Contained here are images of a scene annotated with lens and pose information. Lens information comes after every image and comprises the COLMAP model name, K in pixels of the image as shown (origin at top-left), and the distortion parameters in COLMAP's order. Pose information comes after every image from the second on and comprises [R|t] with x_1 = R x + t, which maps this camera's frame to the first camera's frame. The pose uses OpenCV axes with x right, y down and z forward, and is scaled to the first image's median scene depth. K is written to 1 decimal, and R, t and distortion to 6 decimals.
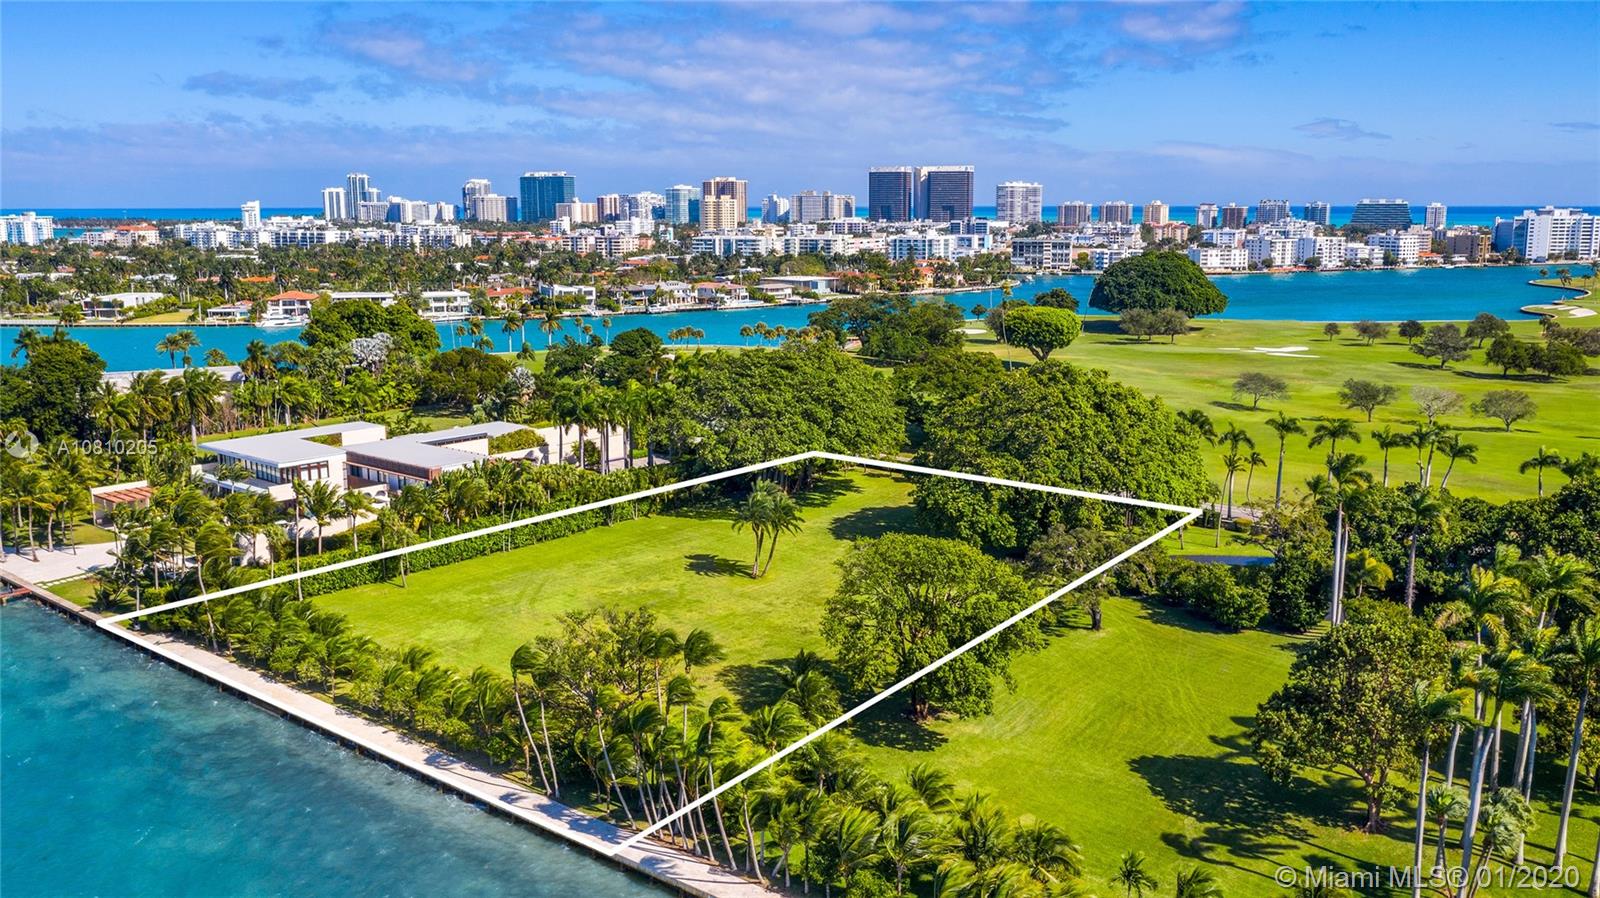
lens RADIAL K [[1318.1, 0, 786.7], [0, 1318.1, 465.6], [0, 0, 1]] dist [-0.012055, 0.011227]
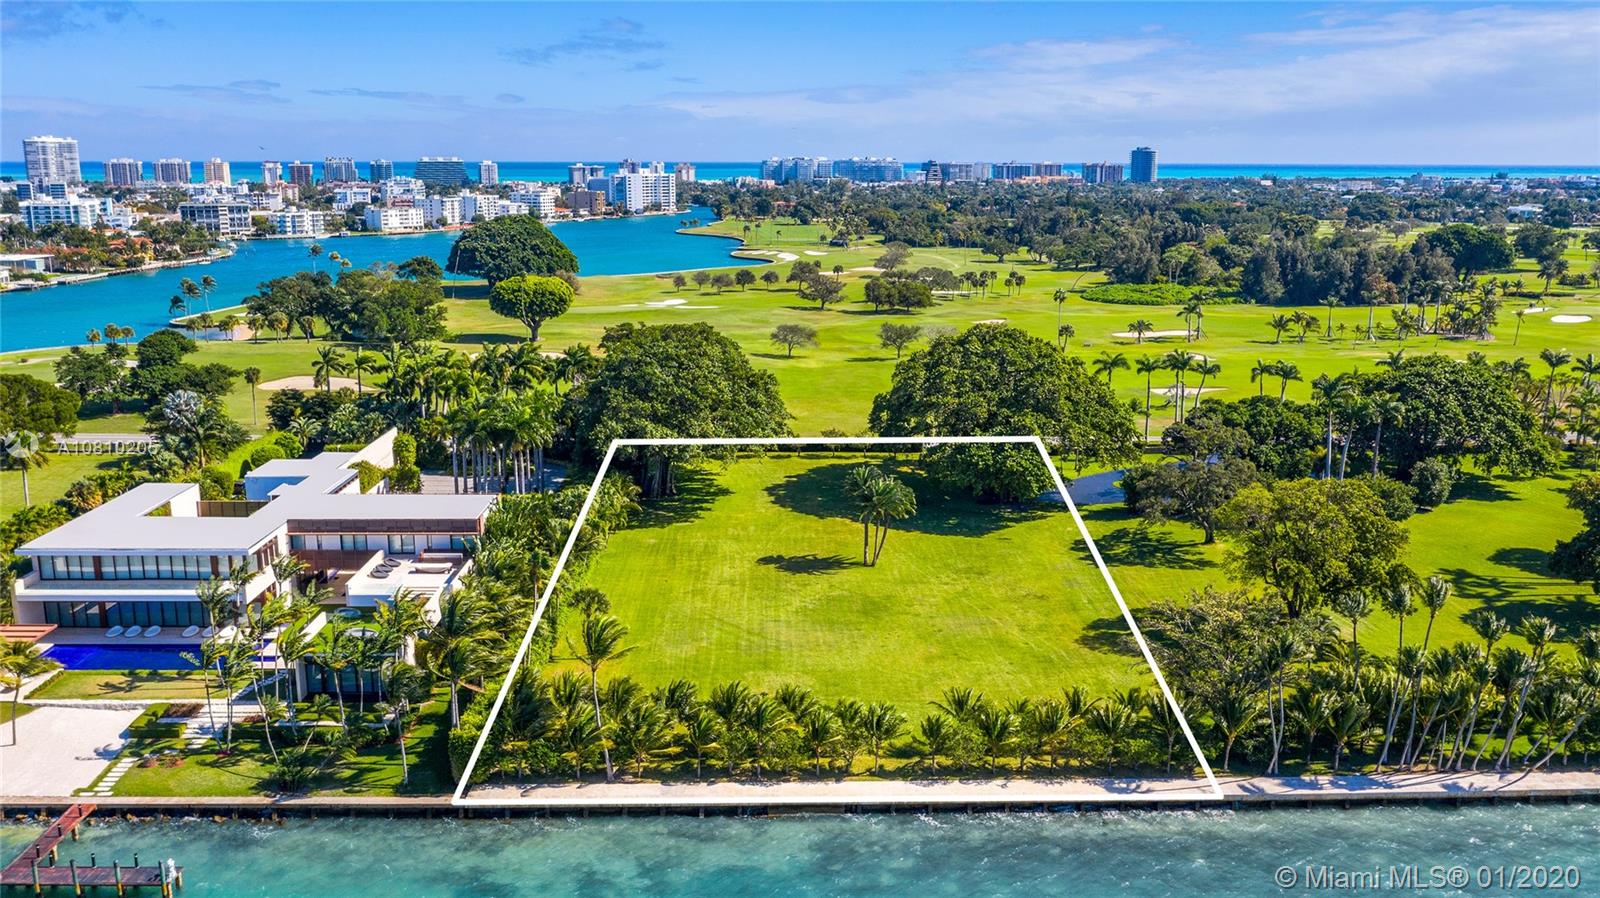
lens RADIAL K [[1318.1, 0, 796.0], [0, 1318.1, 437.8], [0, 0, 1]] dist [-0.012055, 0.011227]
pose [[0.743860, -0.134717, 0.654617, -0.120463], [0.126672, 0.990139, 0.059824, -0.013026], [-0.656222, 0.038421, 0.753589, 0.050086]]
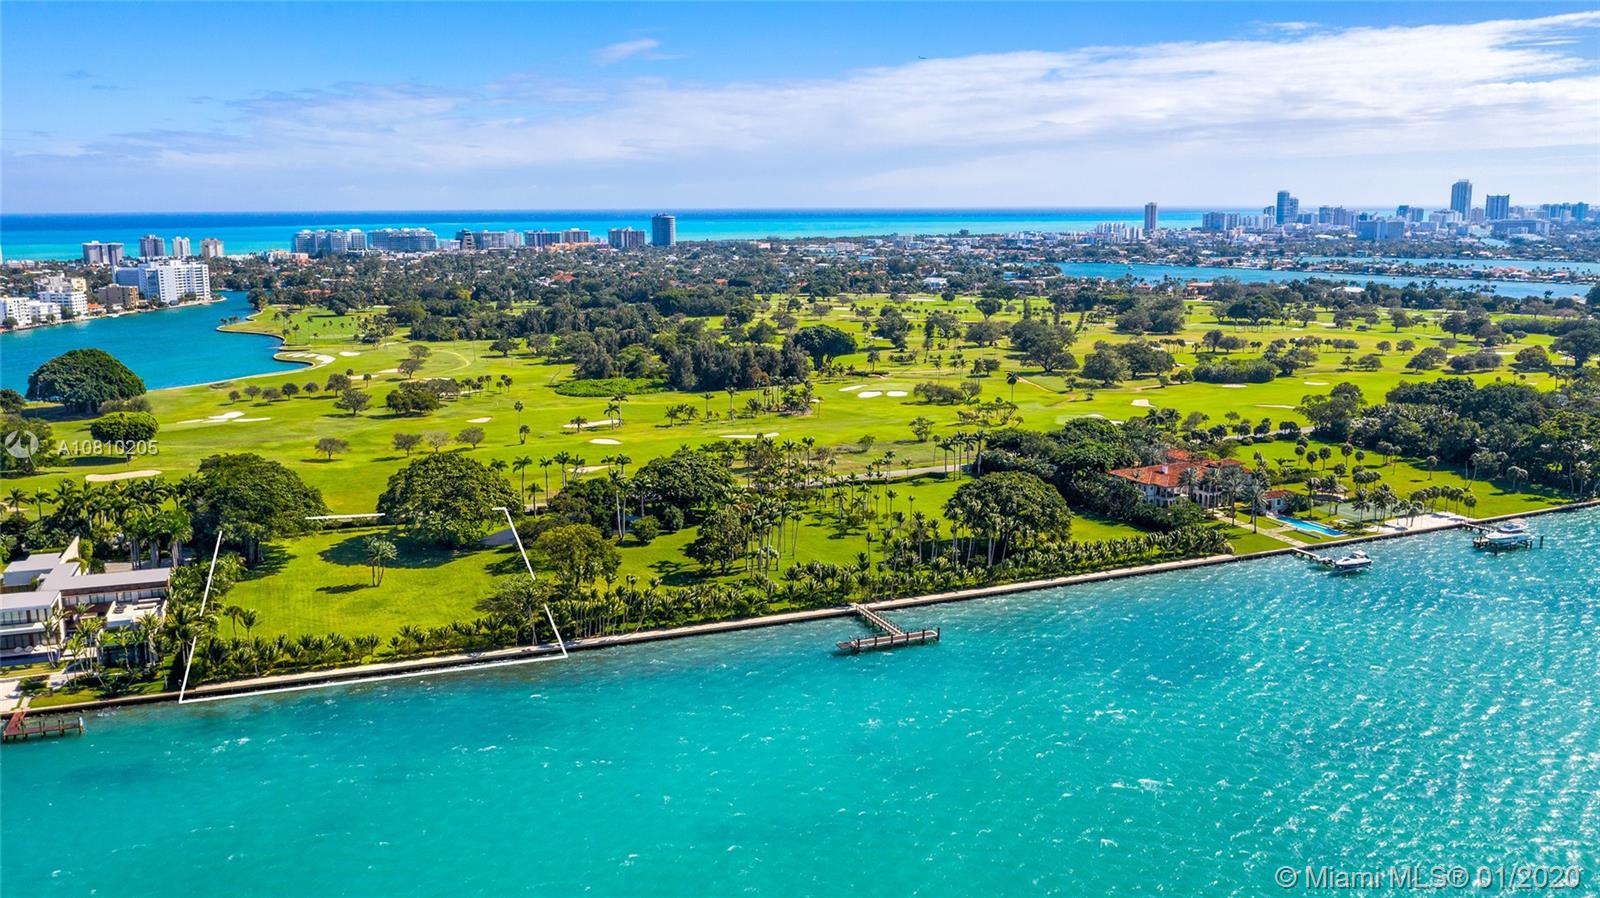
lens RADIAL K [[1318.1, 0, 784.5], [0, 1318.1, 455.9], [0, 0, 1]] dist [-0.012055, 0.011227]
pose [[0.489466, -0.164463, 0.856373, -0.234646], [0.175769, 0.980505, 0.087840, -0.029005], [-0.854124, 0.107529, 0.508831, -0.089936]]
